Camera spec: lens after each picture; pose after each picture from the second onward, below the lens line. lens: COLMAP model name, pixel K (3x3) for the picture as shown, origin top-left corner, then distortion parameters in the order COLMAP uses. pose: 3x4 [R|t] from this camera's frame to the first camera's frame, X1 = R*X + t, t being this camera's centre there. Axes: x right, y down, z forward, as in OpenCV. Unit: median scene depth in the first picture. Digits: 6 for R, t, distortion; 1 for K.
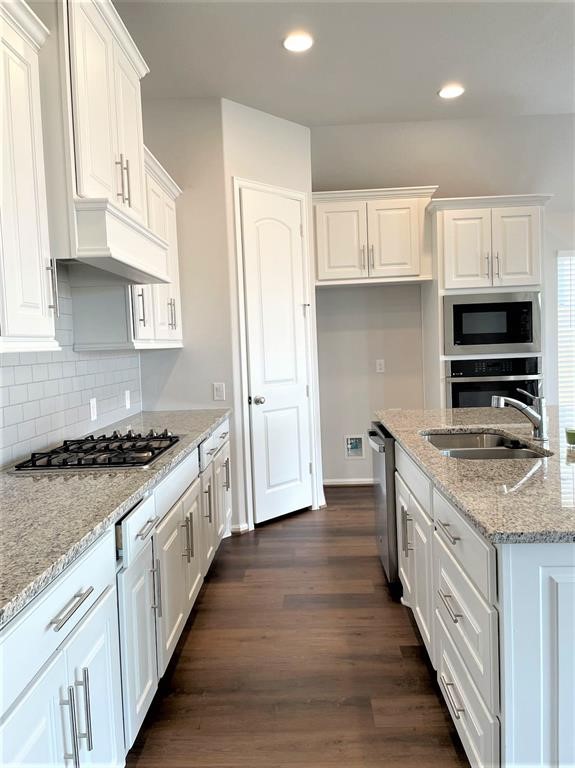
lens RADIAL K [[581.8, 0, 287.5], [0, 581.8, 384.0], [0, 0, 1]] dist [0.089791, -0.113383]
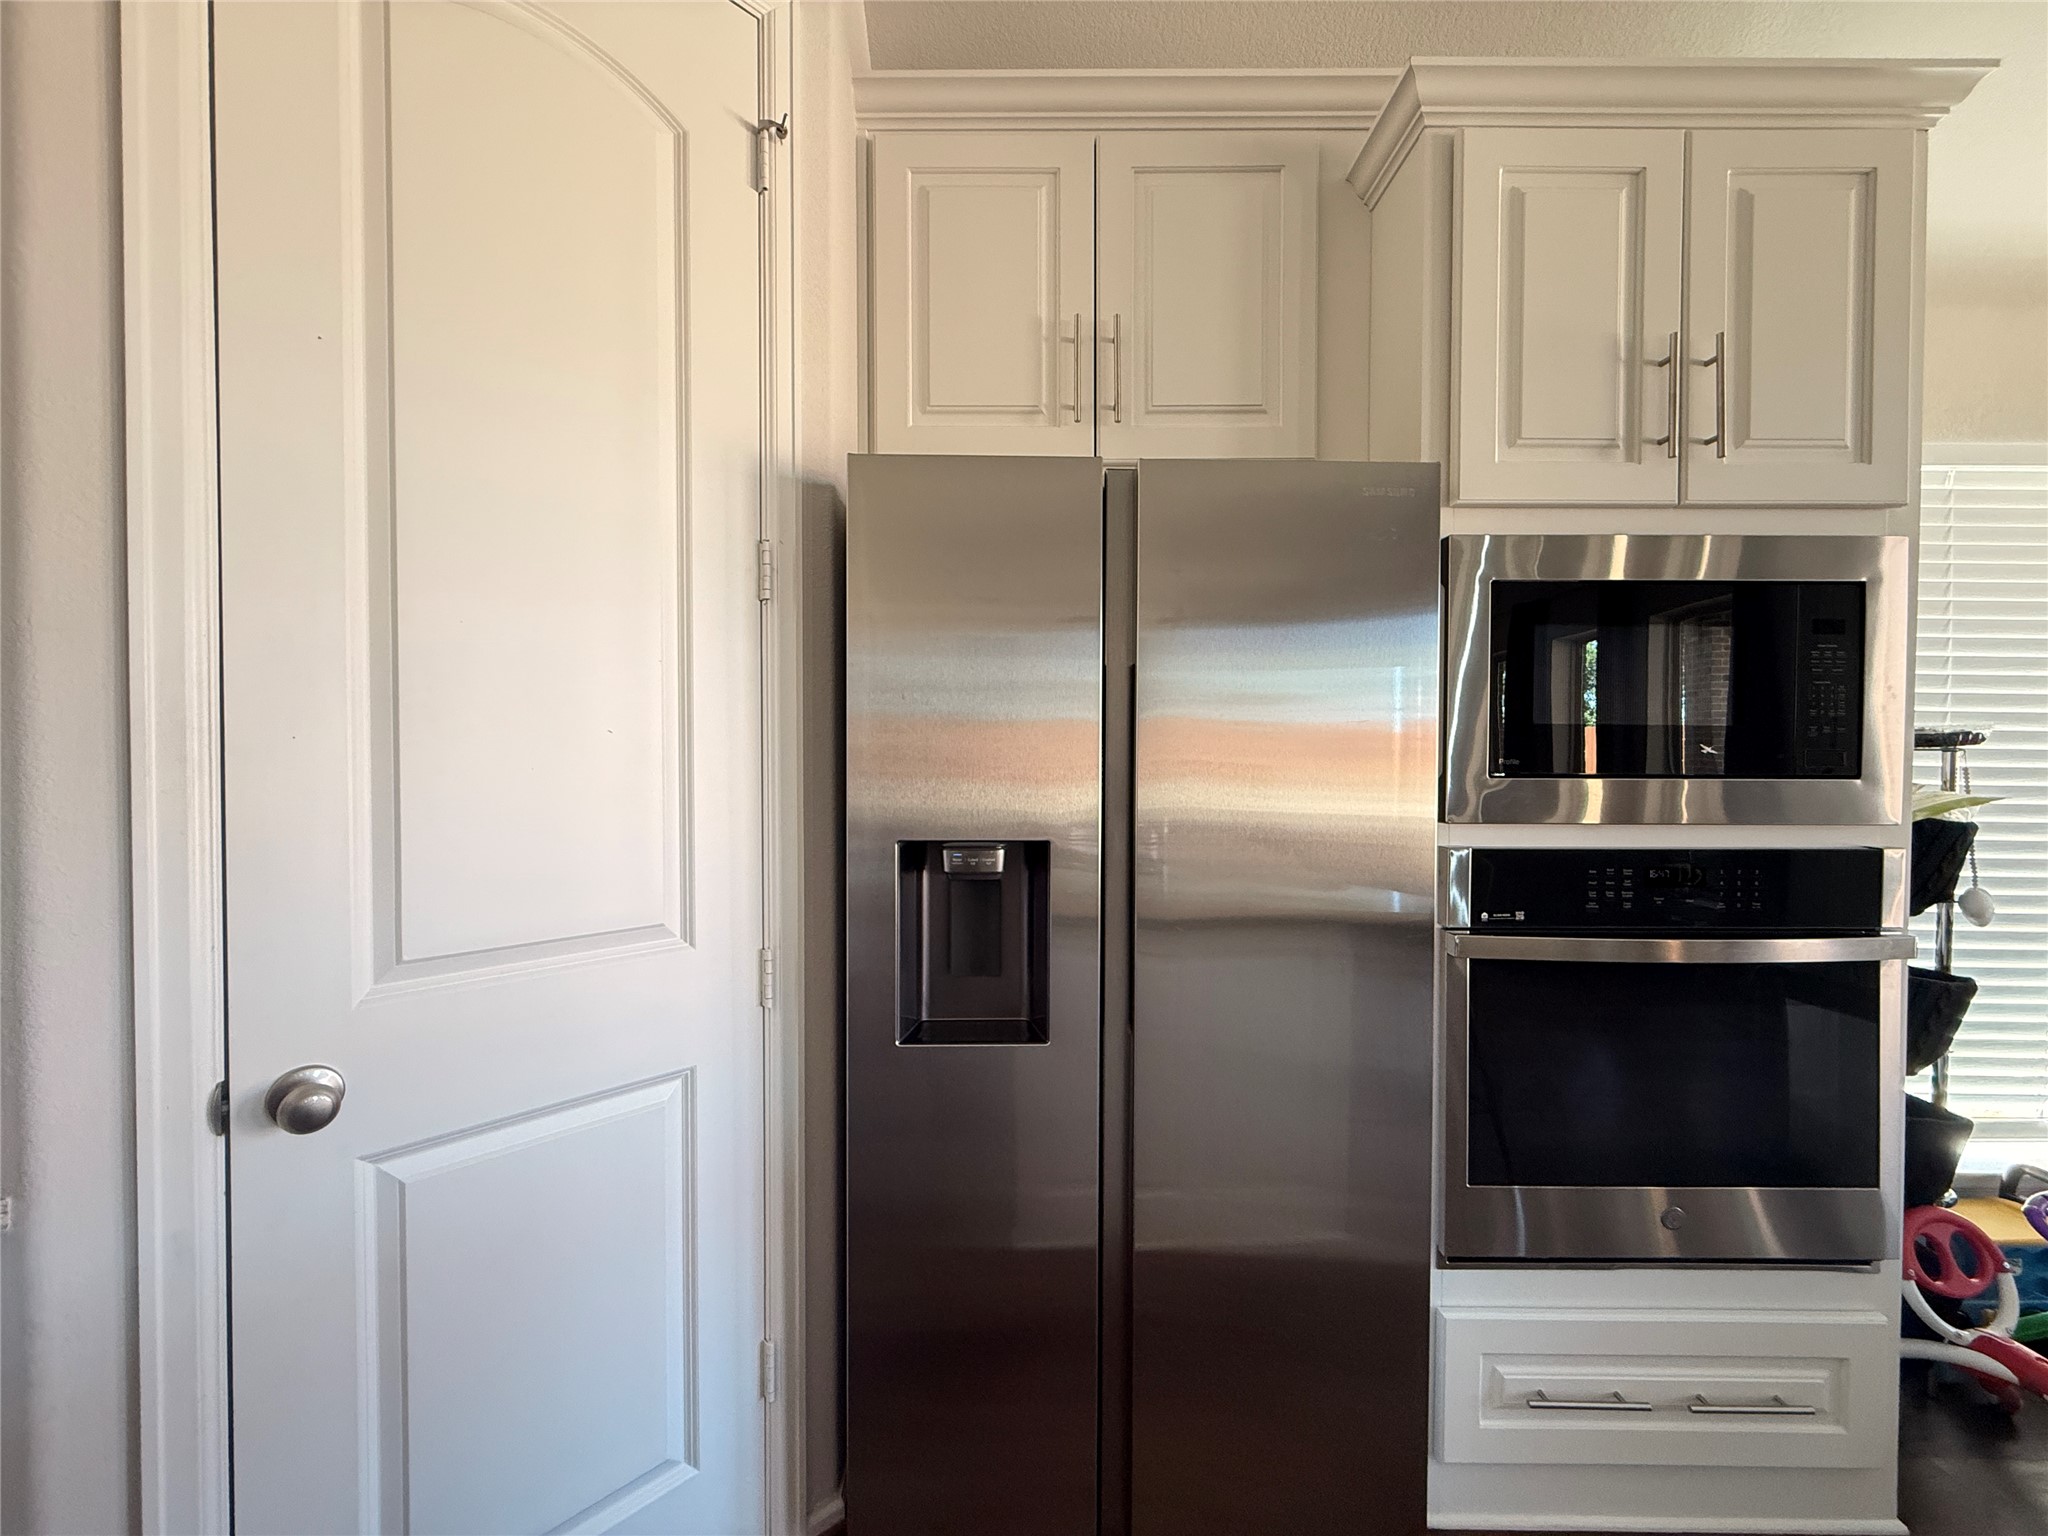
lens RADIAL K [[834.0, 0, 1030.1], [0, 834.0, 777.2], [0, 0, 1]] dist [-0.000186, -0.000052]
pose [[0.998977, 0.040101, 0.020924, 0.115818], [-0.039142, 0.998247, -0.044395, -0.046462], [-0.022667, 0.043530, 0.998795, 0.708186]]
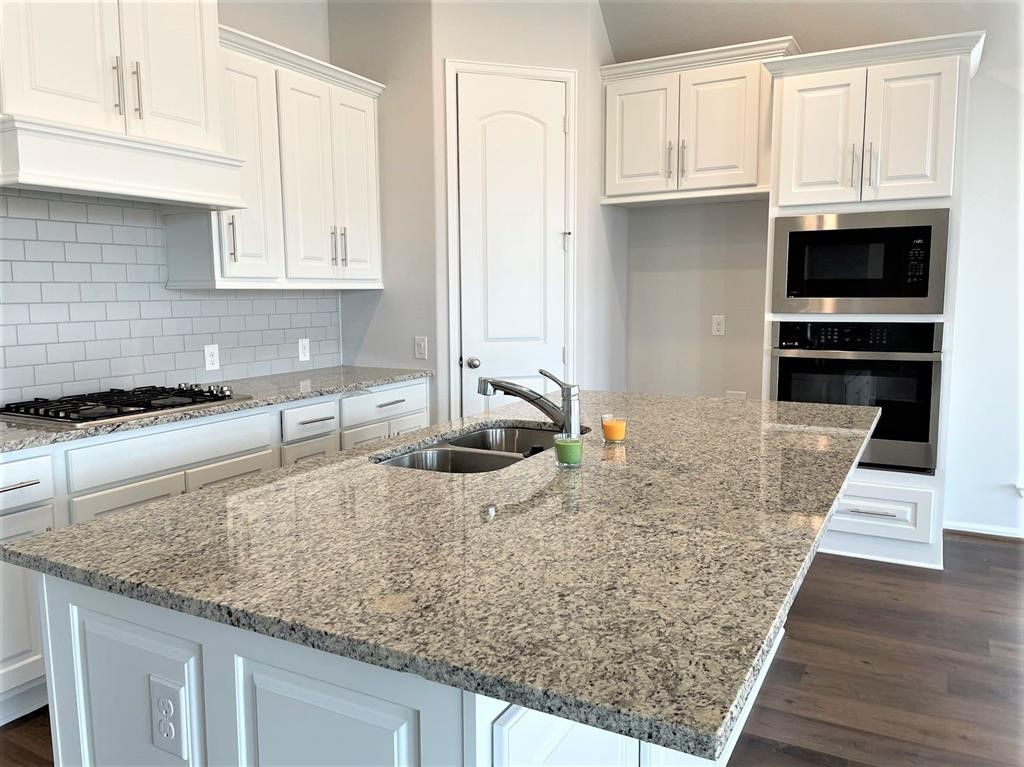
lens RADIAL K [[775.7, 0, 508.2], [0, 775.7, 389.8], [0, 0, 1]] dist [0.089791, -0.113383]
pose [[0.891712, 0.087733, -0.444019, 0.397467], [-0.056430, 0.994929, 0.083260, -0.020971], [0.449072, -0.049188, 0.892140, 0.113921]]
